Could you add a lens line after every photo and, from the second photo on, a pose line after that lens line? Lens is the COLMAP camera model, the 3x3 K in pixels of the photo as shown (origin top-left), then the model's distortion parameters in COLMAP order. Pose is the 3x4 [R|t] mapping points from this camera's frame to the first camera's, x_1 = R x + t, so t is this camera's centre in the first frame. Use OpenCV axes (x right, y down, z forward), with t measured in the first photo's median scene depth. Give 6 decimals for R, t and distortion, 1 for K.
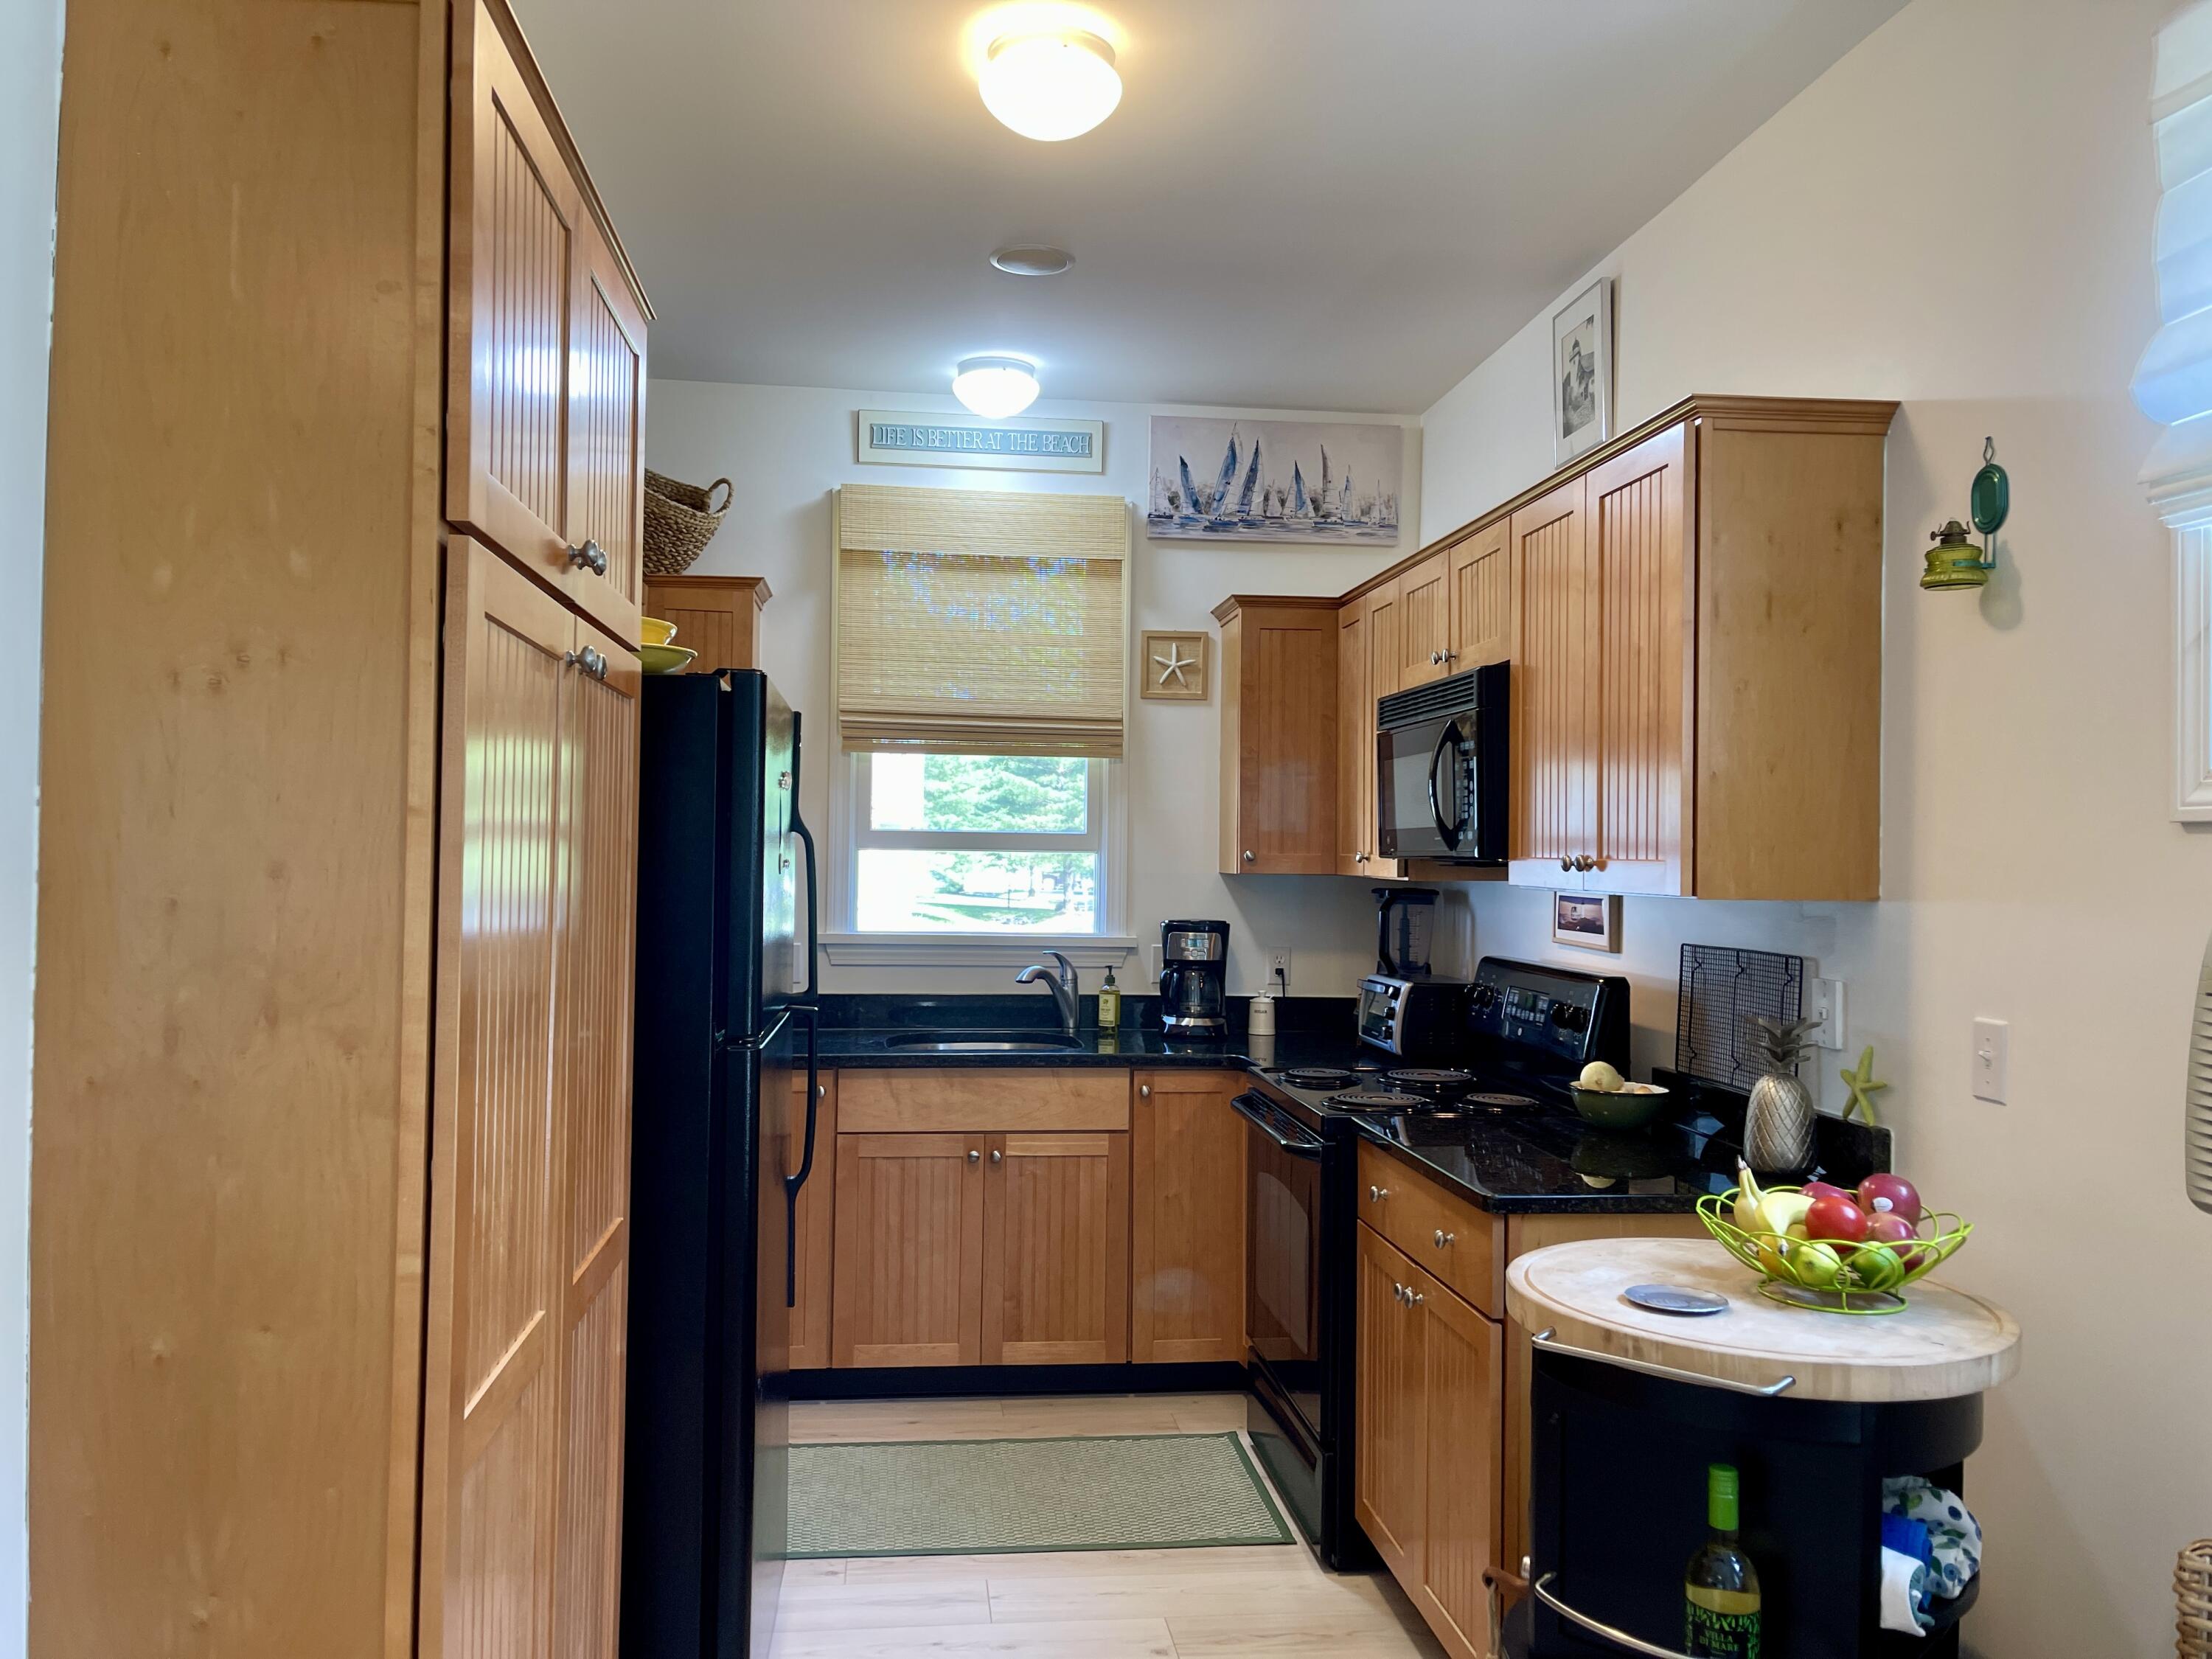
lens RADIAL K [[1662.9, 0, 1106.0], [0, 1662.9, 829.5], [0, 0, 1]] dist [0.139483, -0.265510]
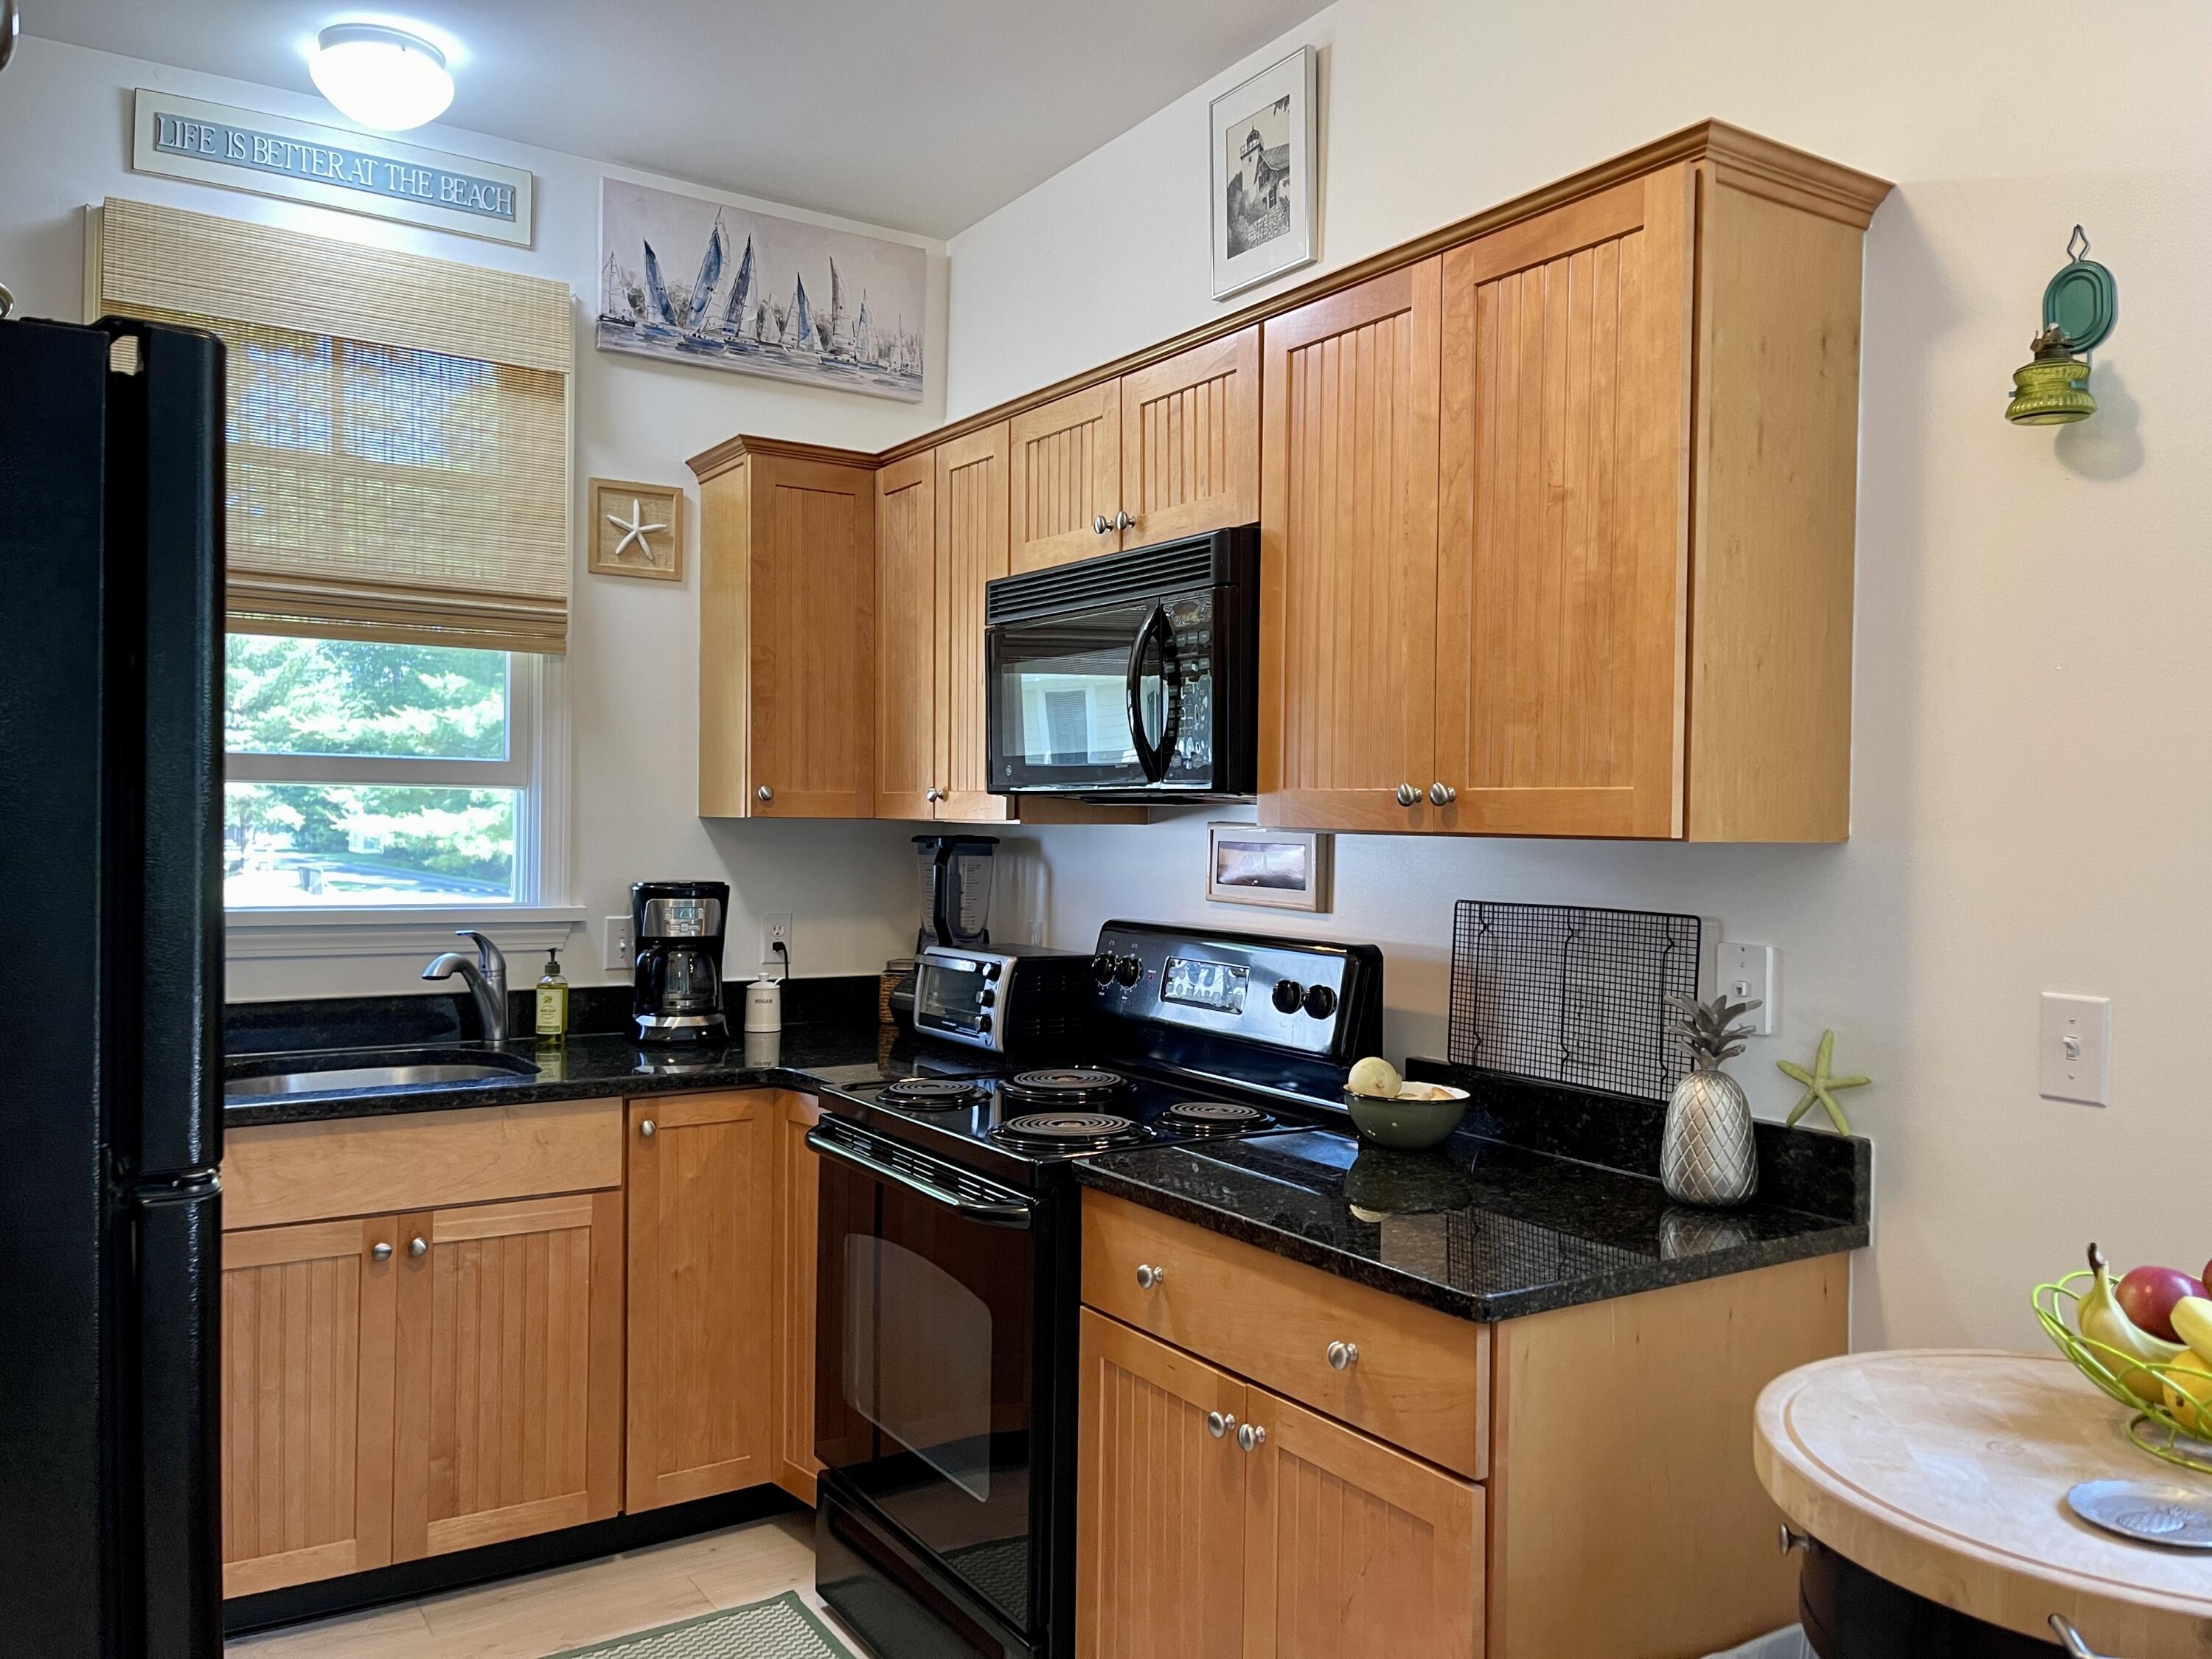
lens RADIAL K [[1657.4, 0, 1106.0], [0, 1657.4, 829.5], [0, 0, 1]] dist [0.047487, -0.041995]
pose [[0.895149, -0.004283, 0.445747, -0.107086], [-0.008293, 0.999621, 0.026258, 0.011495], [-0.445690, -0.027201, 0.894774, 0.275995]]
